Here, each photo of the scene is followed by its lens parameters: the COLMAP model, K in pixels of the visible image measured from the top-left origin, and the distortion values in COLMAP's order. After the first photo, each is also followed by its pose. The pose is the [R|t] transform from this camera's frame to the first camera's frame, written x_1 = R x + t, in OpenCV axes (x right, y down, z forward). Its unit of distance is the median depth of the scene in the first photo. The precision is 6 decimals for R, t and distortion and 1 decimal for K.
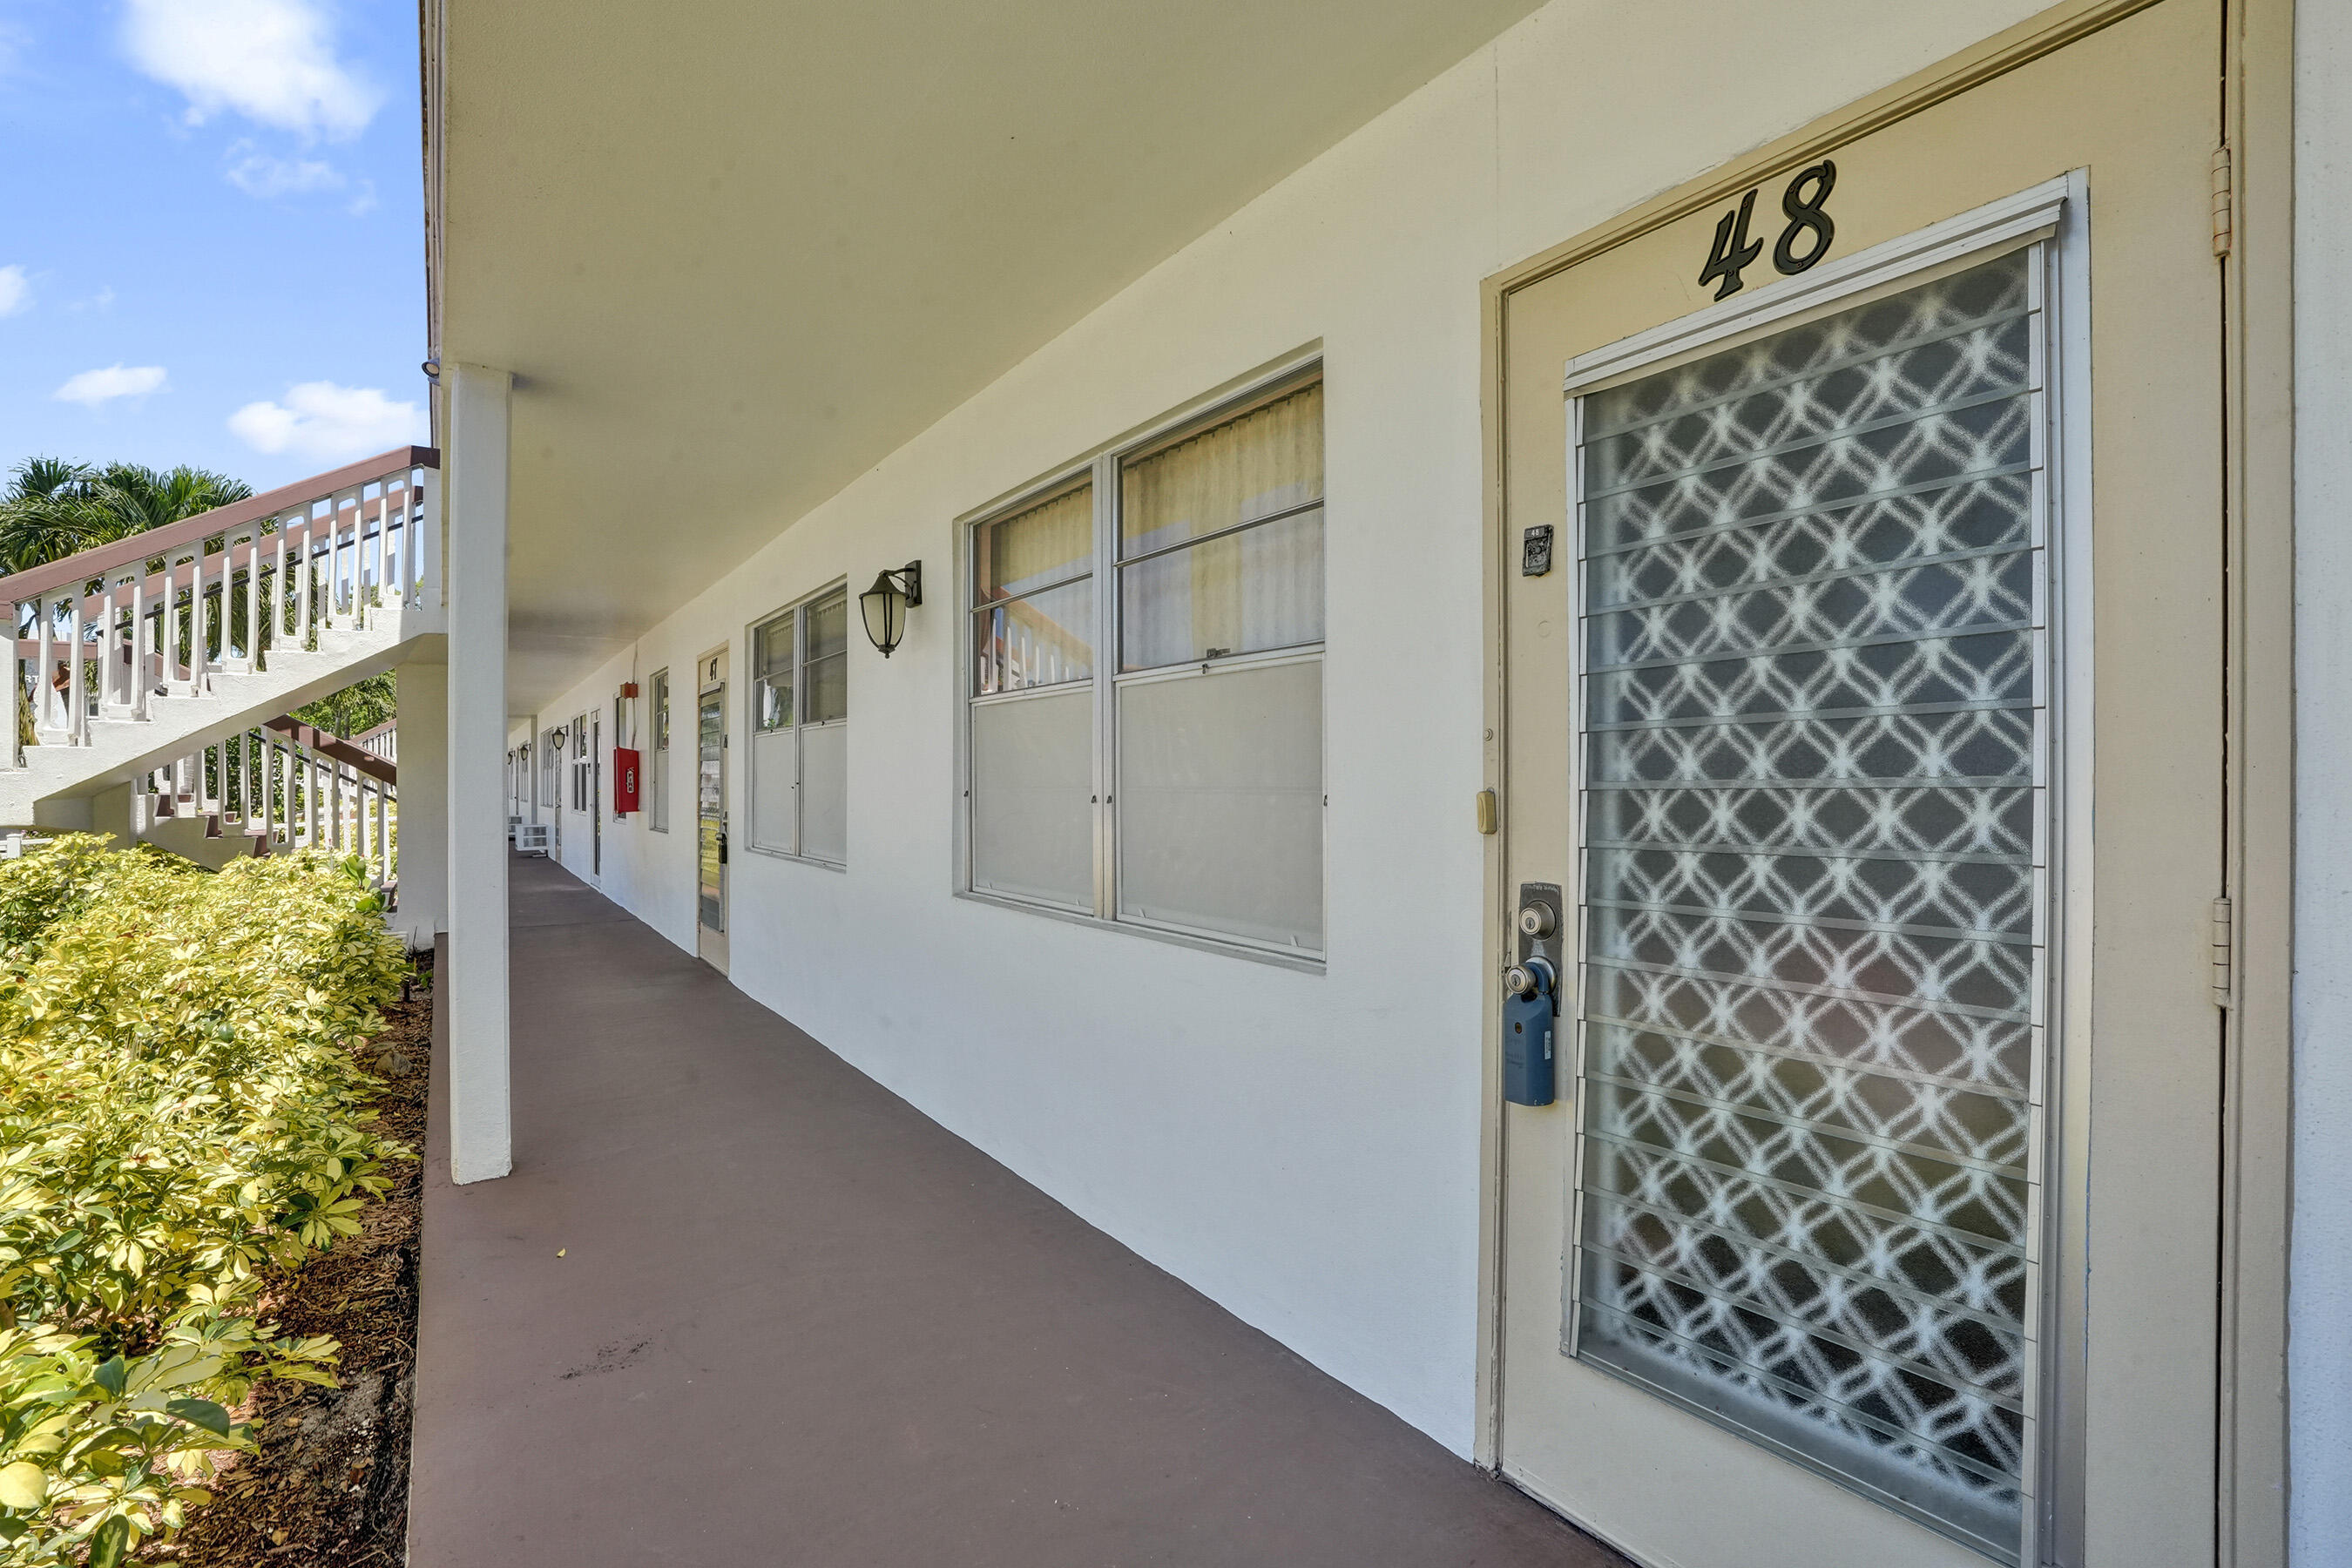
lens RADIAL K [[1151.8, 0, 1184.4], [0, 1151.8, 773.9], [0, 0, 1]] dist [-0.060300, 0.030344]
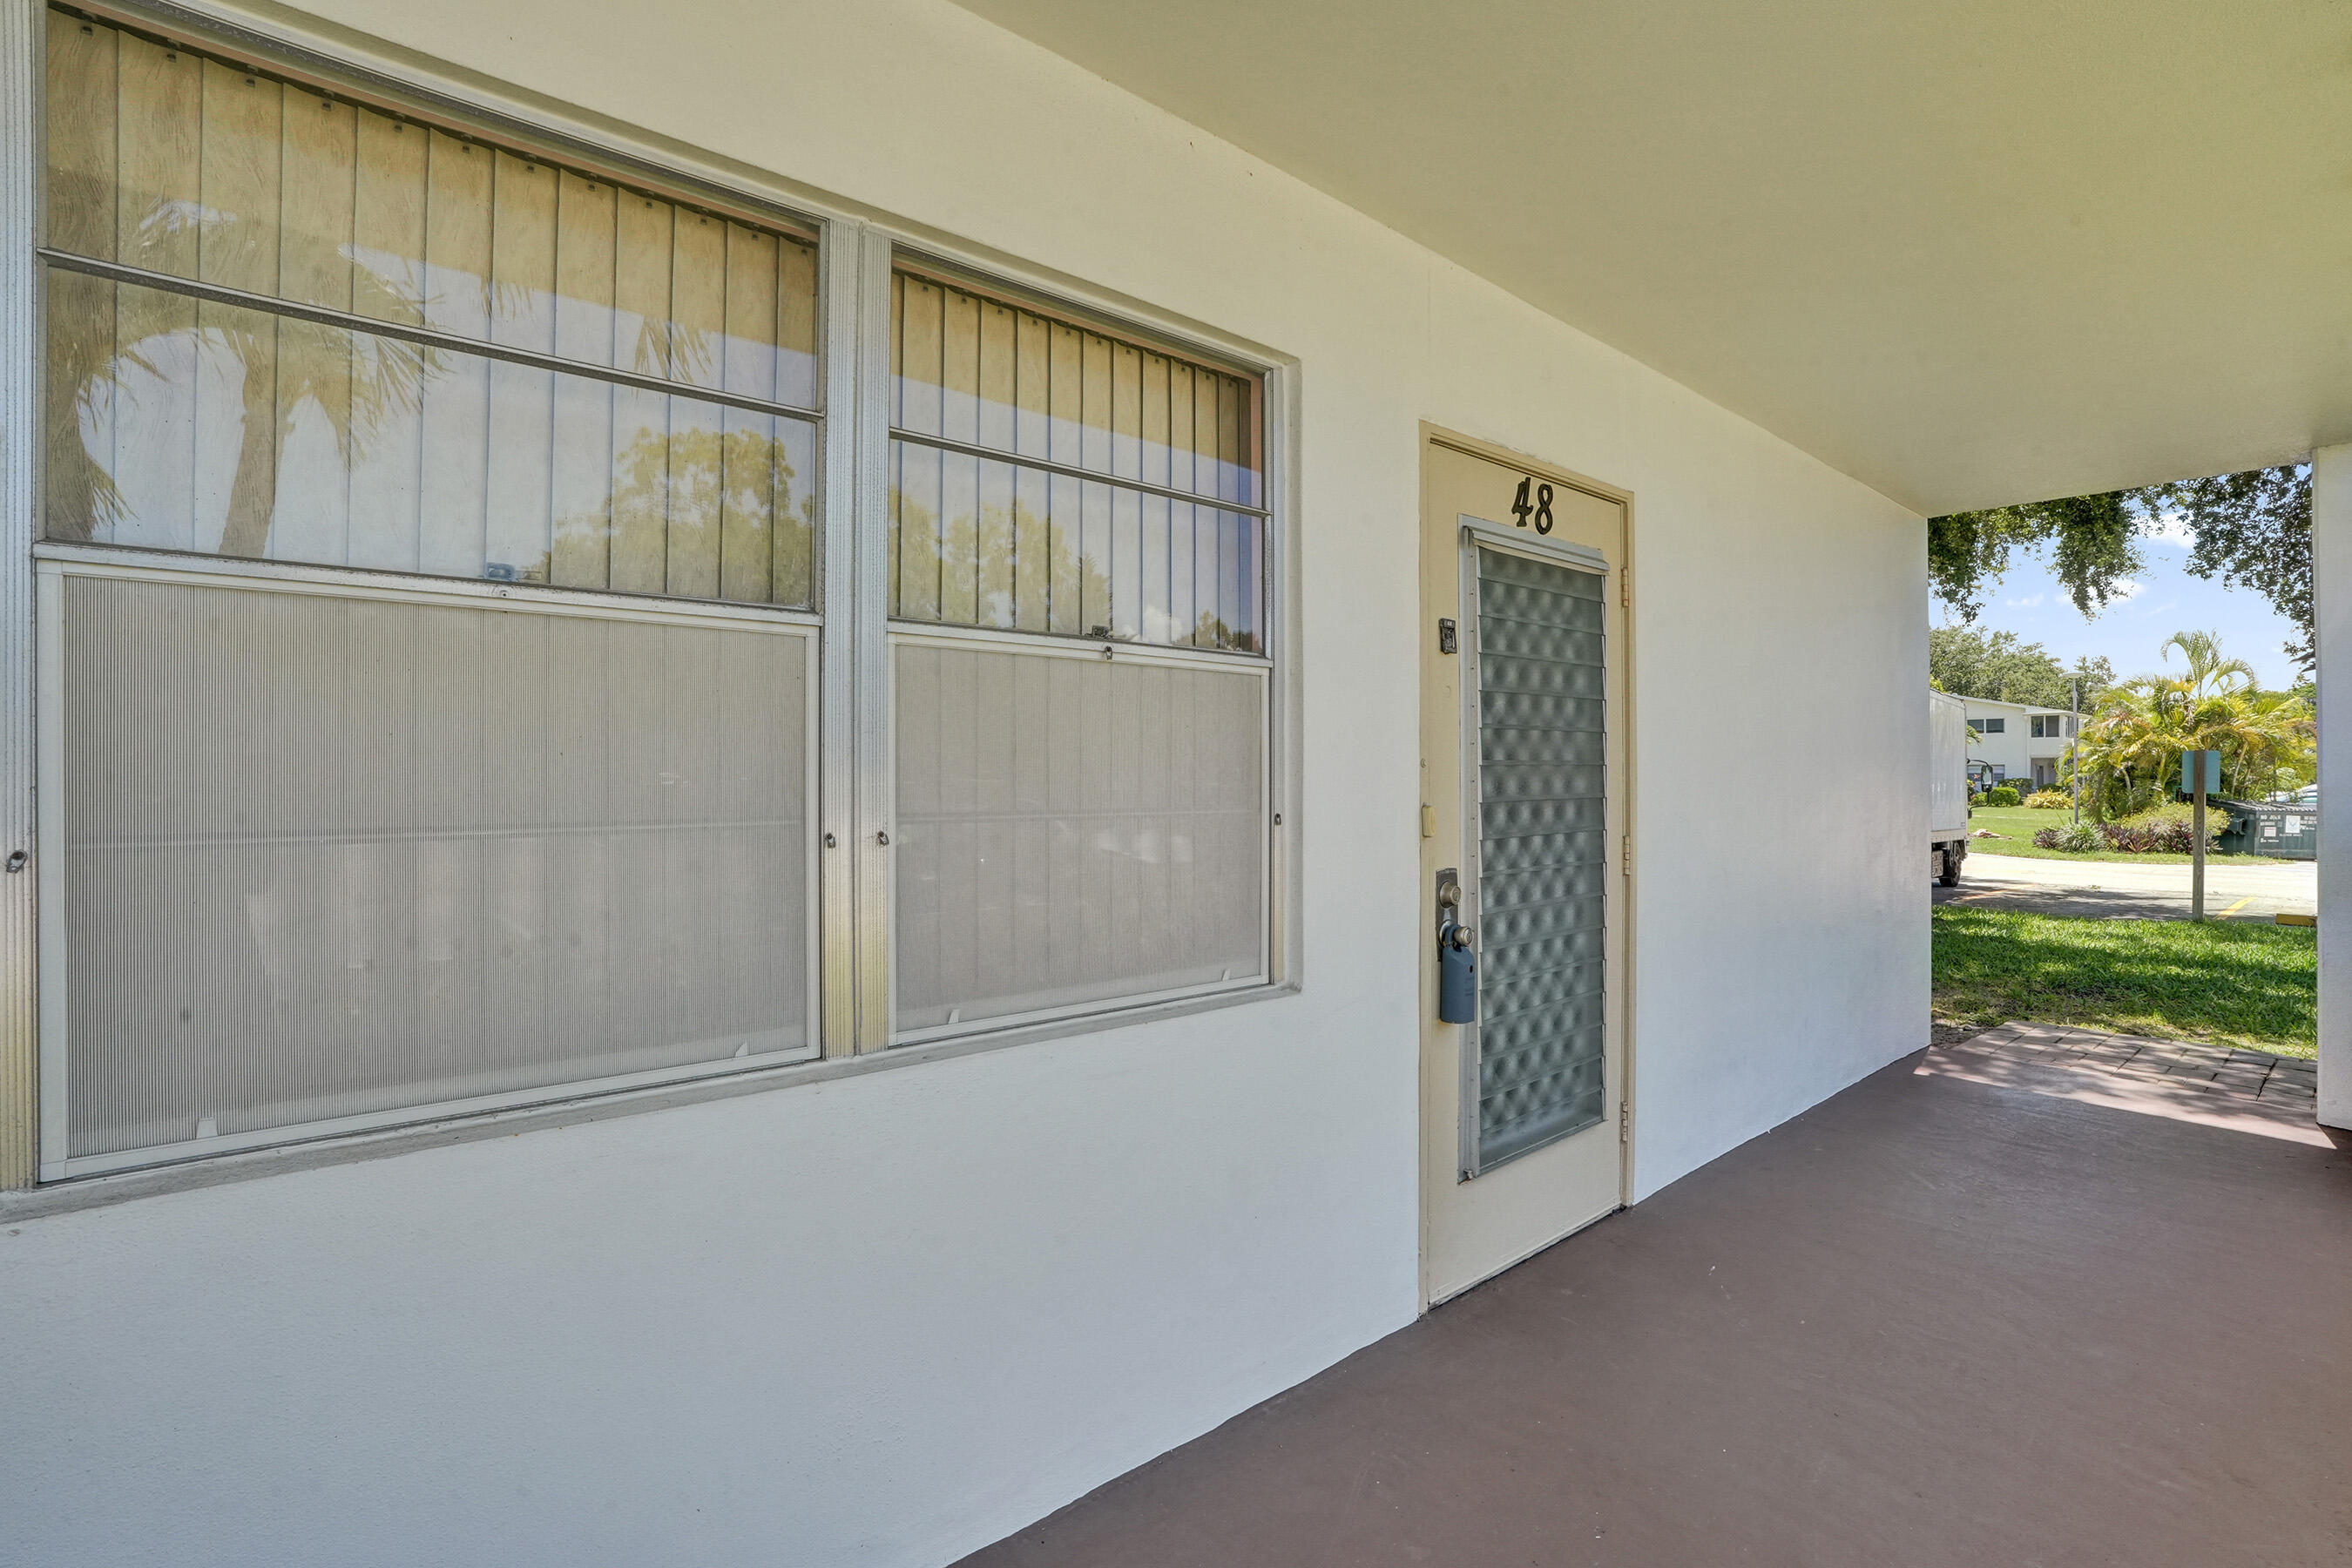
lens RADIAL K [[1151.8, 0, 1184.4], [0, 1151.8, 773.9], [0, 0, 1]] dist [-0.060300, 0.030344]
pose [[-0.144134, 0.009344, 0.989514, -1.085107], [-0.003521, 0.999944, -0.009955, -0.007455], [-0.989552, -0.004919, -0.144093, 1.565308]]
